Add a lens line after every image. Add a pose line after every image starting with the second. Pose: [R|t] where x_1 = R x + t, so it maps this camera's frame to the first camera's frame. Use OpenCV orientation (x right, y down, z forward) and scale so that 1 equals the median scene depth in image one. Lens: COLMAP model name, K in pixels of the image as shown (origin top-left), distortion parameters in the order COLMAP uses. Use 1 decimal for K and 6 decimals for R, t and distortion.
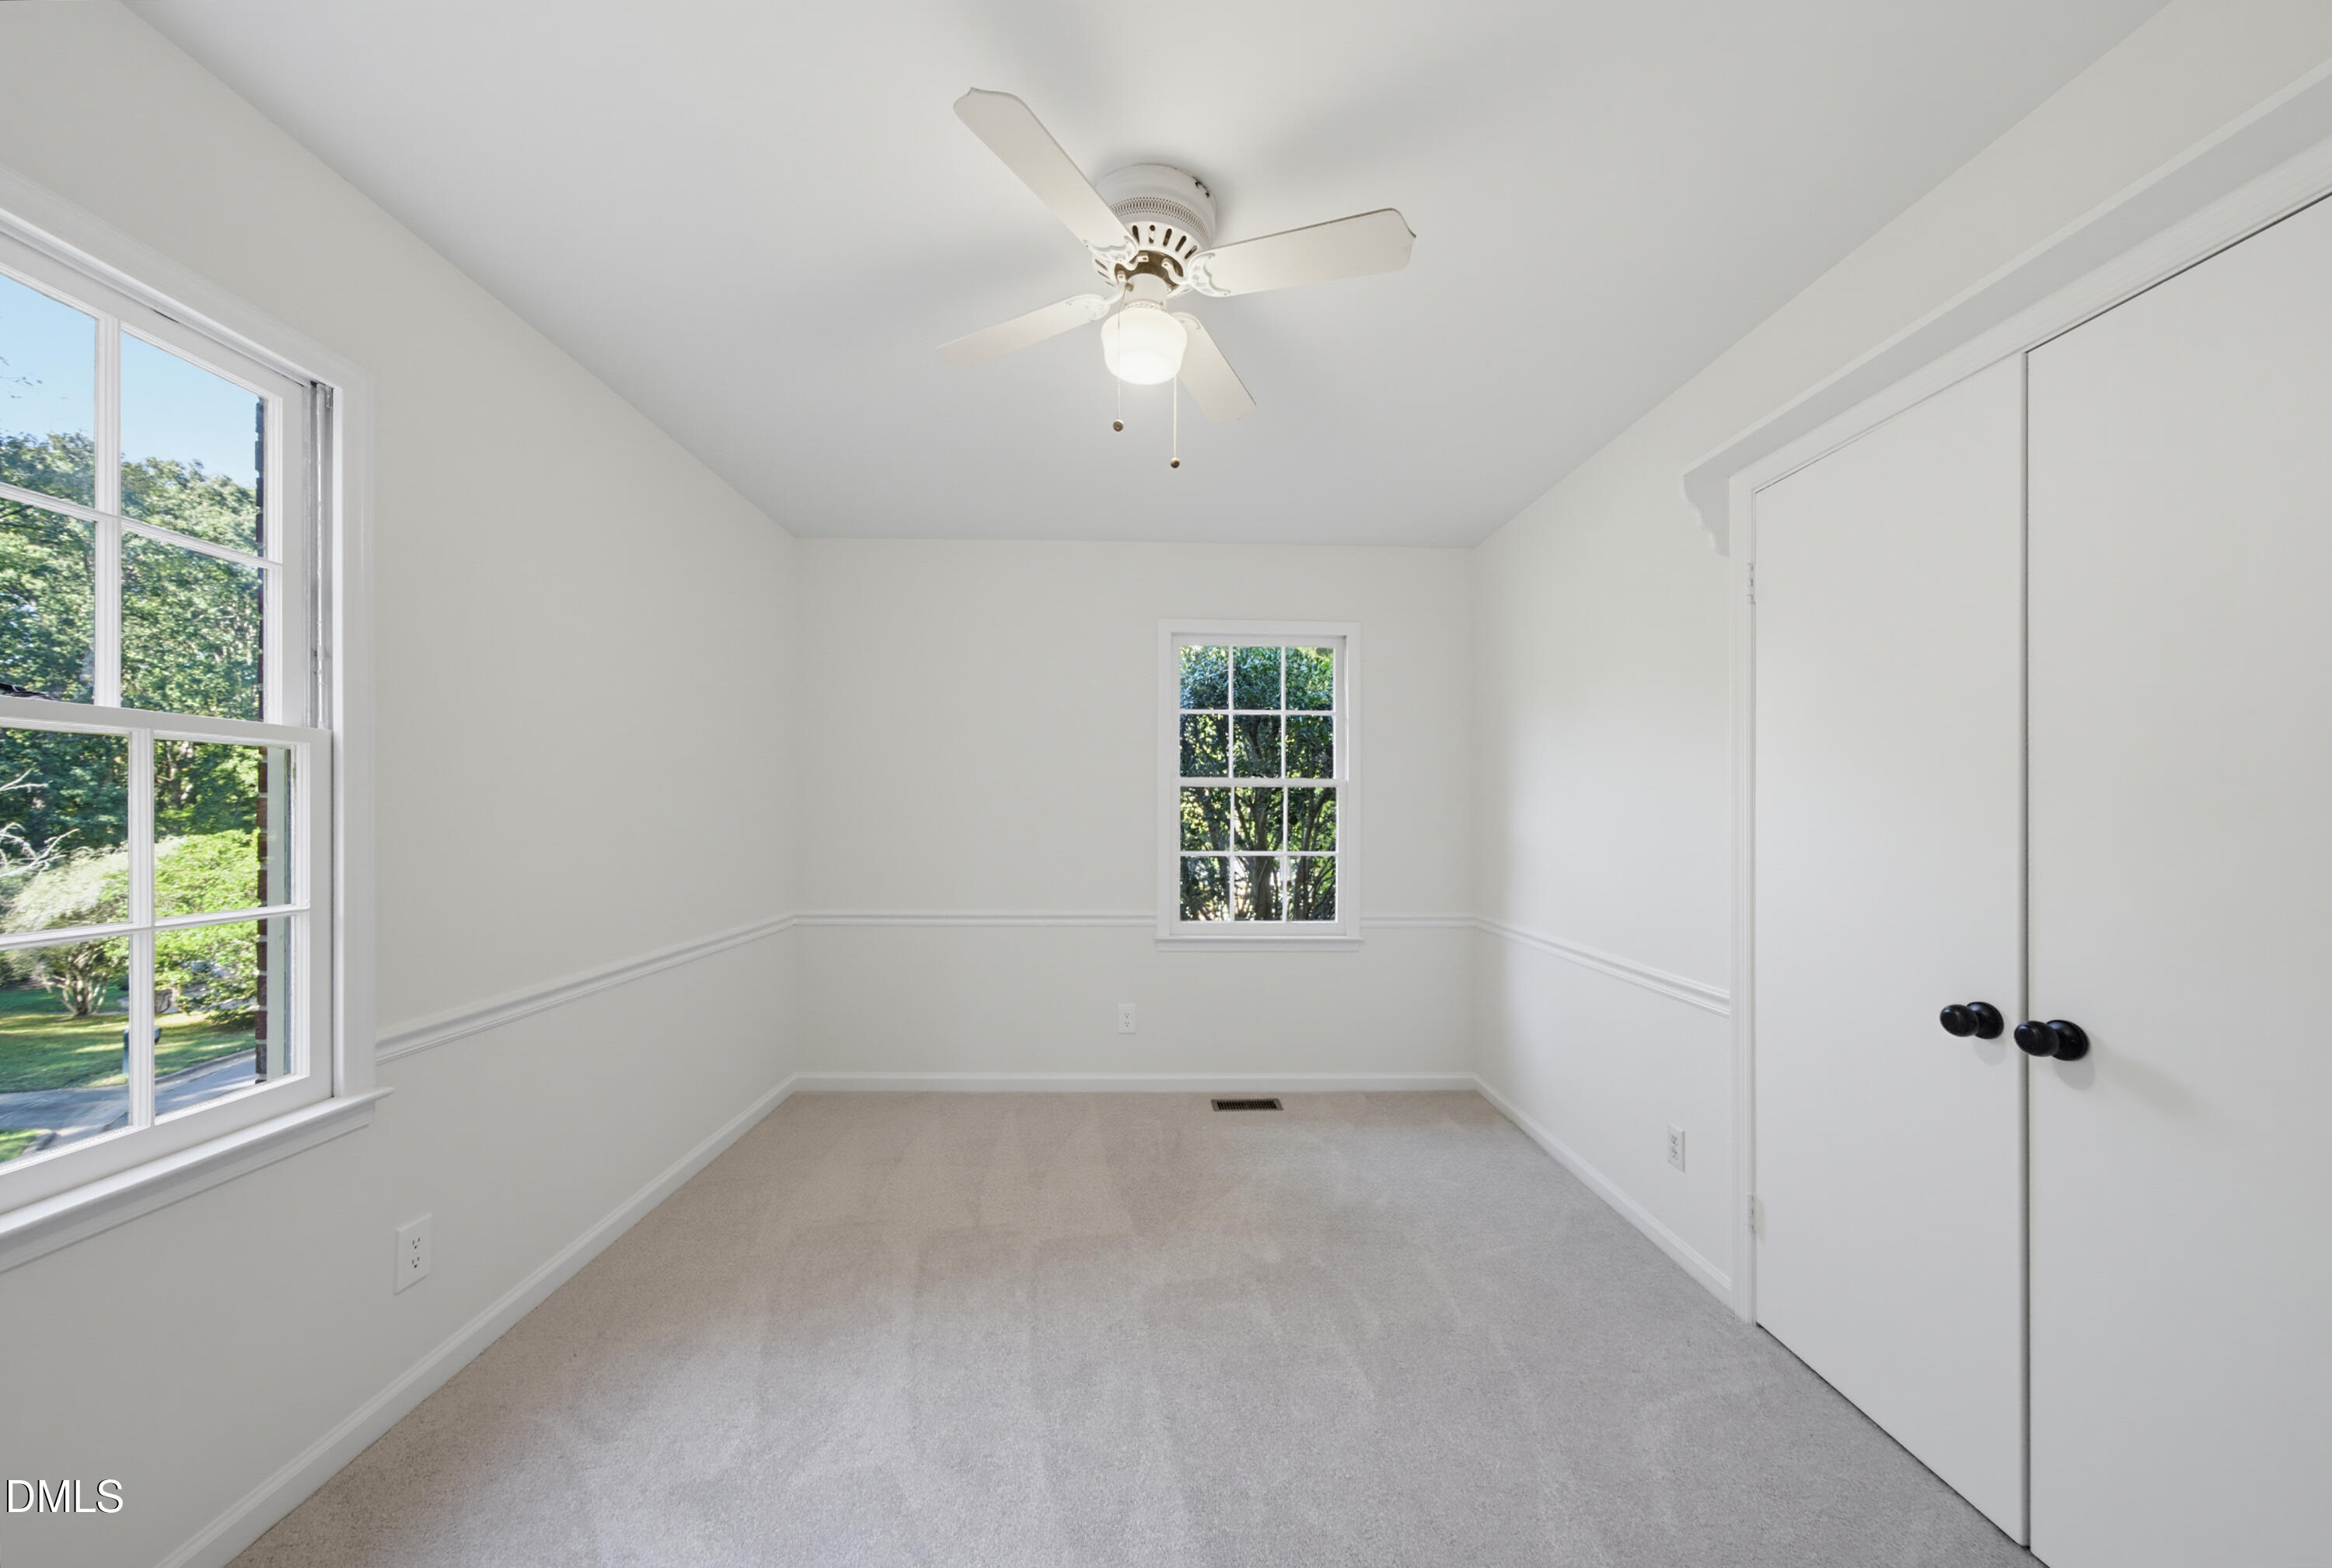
lens RADIAL K [[804.2, 0, 1174.0], [0, 804.2, 803.4], [0, 0, 1]] dist [-0.008594, 0.002252]
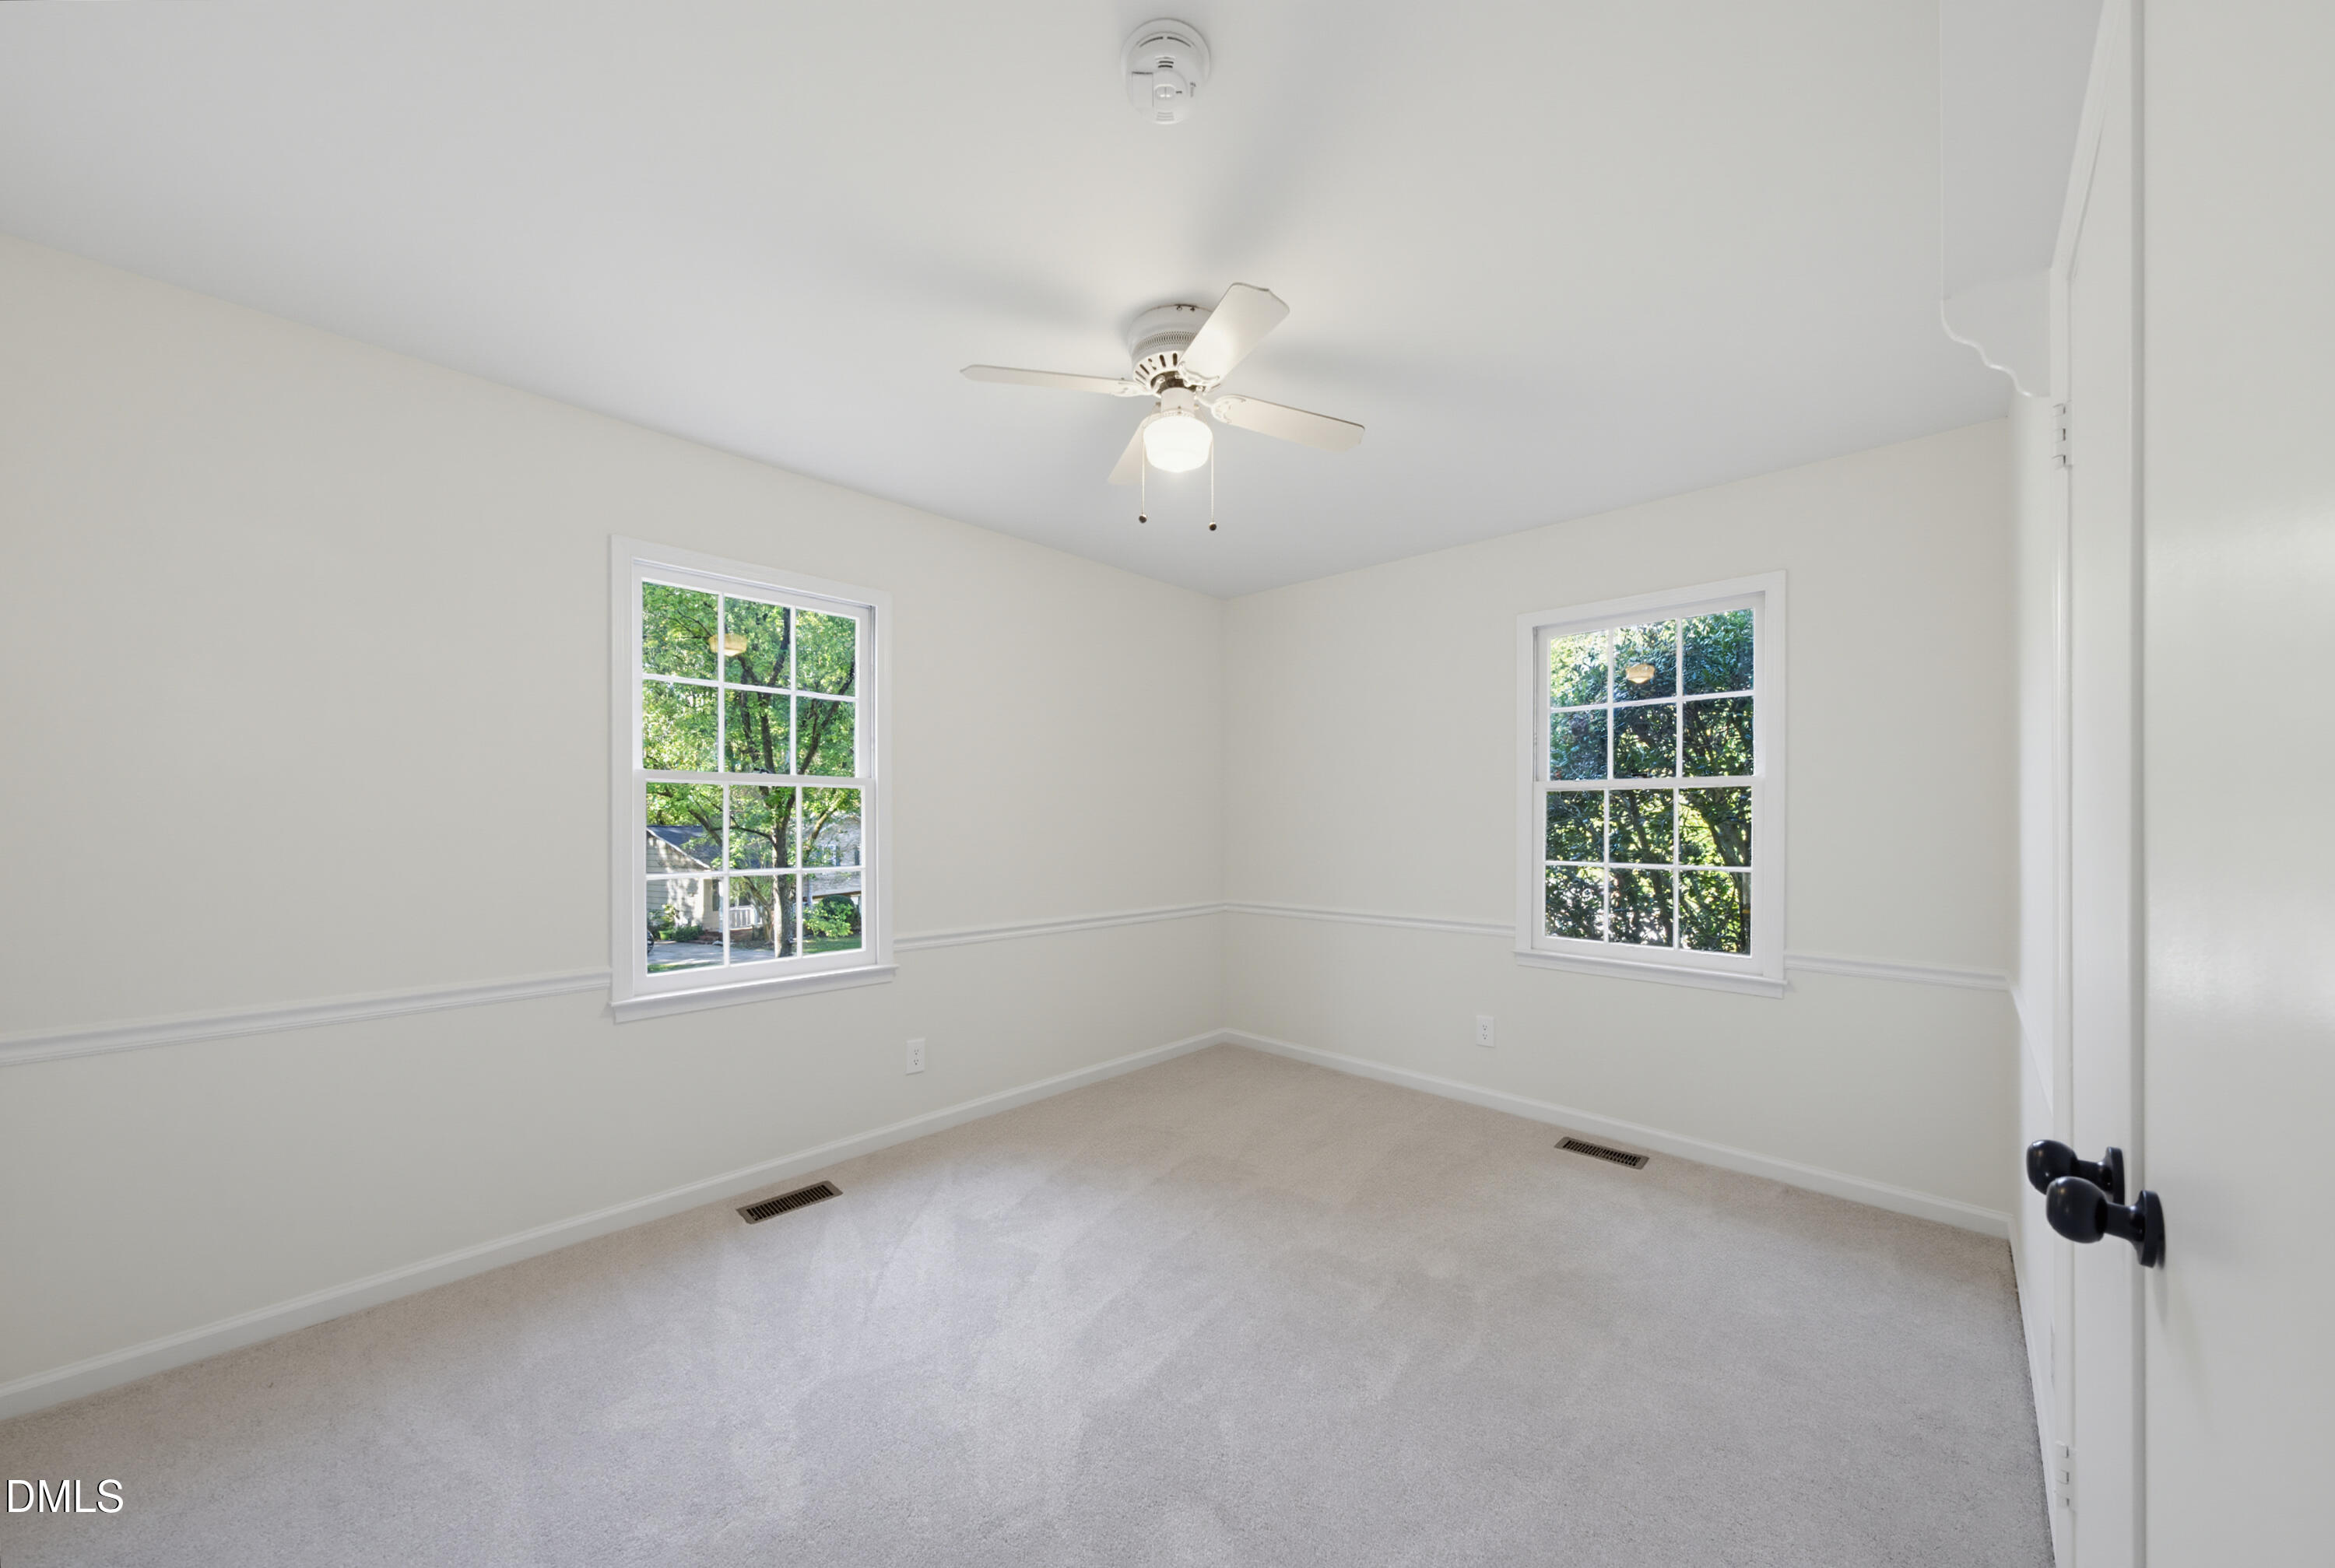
lens RADIAL K [[805.1, 0, 1166.6], [0, 805.1, 808.0], [0, 0, 1]] dist [-0.008594, 0.002252]
pose [[0.699213, -0.011996, -0.714813, 0.454146], [0.009300, 0.999927, -0.007684, 0.003188], [0.714853, -0.001275, 0.699273, 0.061398]]
